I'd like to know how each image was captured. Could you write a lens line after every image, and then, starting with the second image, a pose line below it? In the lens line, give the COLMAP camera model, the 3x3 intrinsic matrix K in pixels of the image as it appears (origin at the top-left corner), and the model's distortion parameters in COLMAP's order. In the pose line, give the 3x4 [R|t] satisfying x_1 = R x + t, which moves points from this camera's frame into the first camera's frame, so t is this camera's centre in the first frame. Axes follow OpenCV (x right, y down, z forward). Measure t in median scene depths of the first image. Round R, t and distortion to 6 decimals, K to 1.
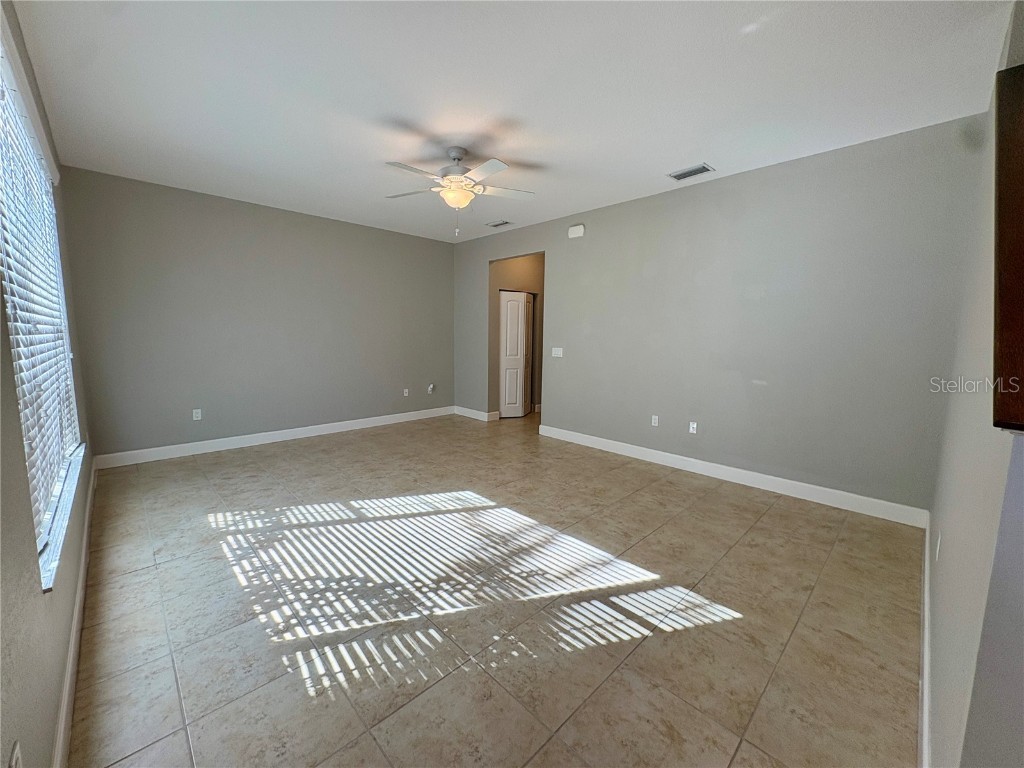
lens RADIAL K [[408.9, 0, 510.8], [0, 408.9, 382.0], [0, 0, 1]] dist [-0.002159, -0.000039]
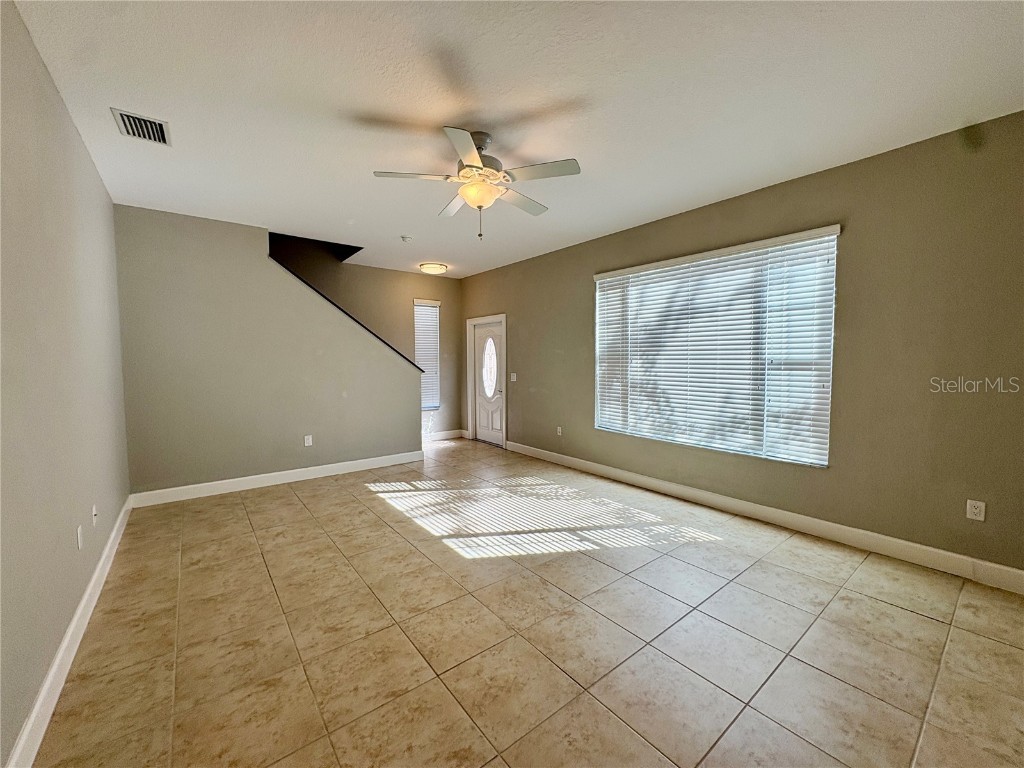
lens RADIAL K [[408.9, 0, 510.8], [0, 408.9, 382.0], [0, 0, 1]] dist [-0.002159, -0.000039]
pose [[-0.994624, -0.012738, 0.102763, -0.298160], [0.005598, 0.984340, 0.176192, -0.245433], [-0.103398, 0.175820, -0.978977, 1.938489]]
